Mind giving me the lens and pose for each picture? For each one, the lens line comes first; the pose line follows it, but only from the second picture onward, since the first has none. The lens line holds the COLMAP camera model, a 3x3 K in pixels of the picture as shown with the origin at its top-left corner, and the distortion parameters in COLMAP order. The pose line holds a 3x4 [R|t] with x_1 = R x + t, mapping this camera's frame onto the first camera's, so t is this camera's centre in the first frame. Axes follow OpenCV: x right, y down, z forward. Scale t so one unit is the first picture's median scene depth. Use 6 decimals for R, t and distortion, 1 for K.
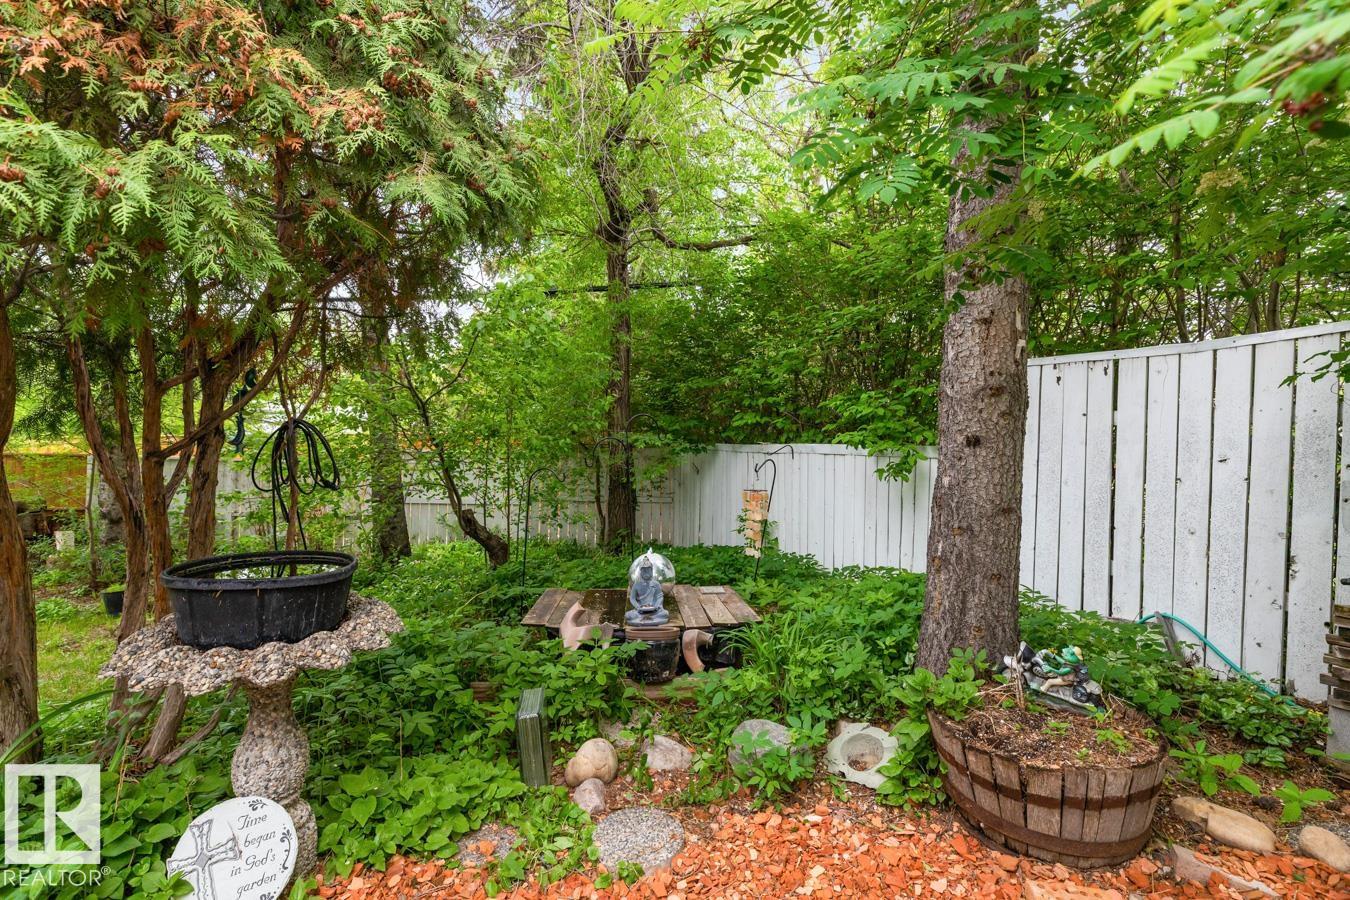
lens RADIAL K [[606.7, 0, 675.0], [0, 606.7, 450.0], [0, 0, 1]] dist [0.001670, 0.000364]
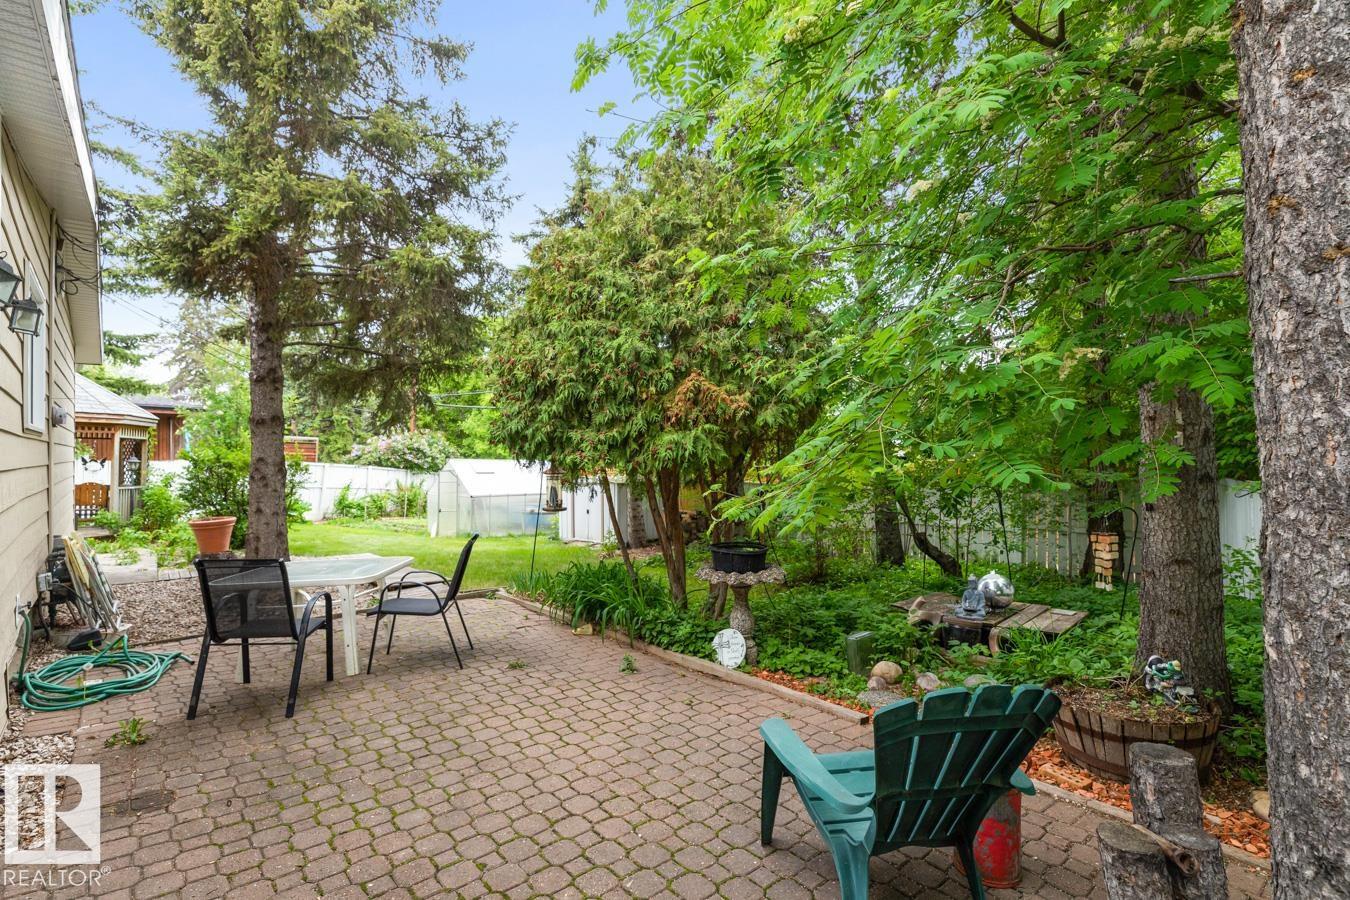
lens RADIAL K [[673.3, 0, 675.0], [0, 673.3, 450.0], [0, 0, 1]] dist [0.000595, 0.000036]
pose [[0.642334, -0.021595, -0.766121, 1.485616], [0.007486, 0.999732, -0.021903, -0.179232], [0.766388, 0.008334, 0.642324, -1.171873]]
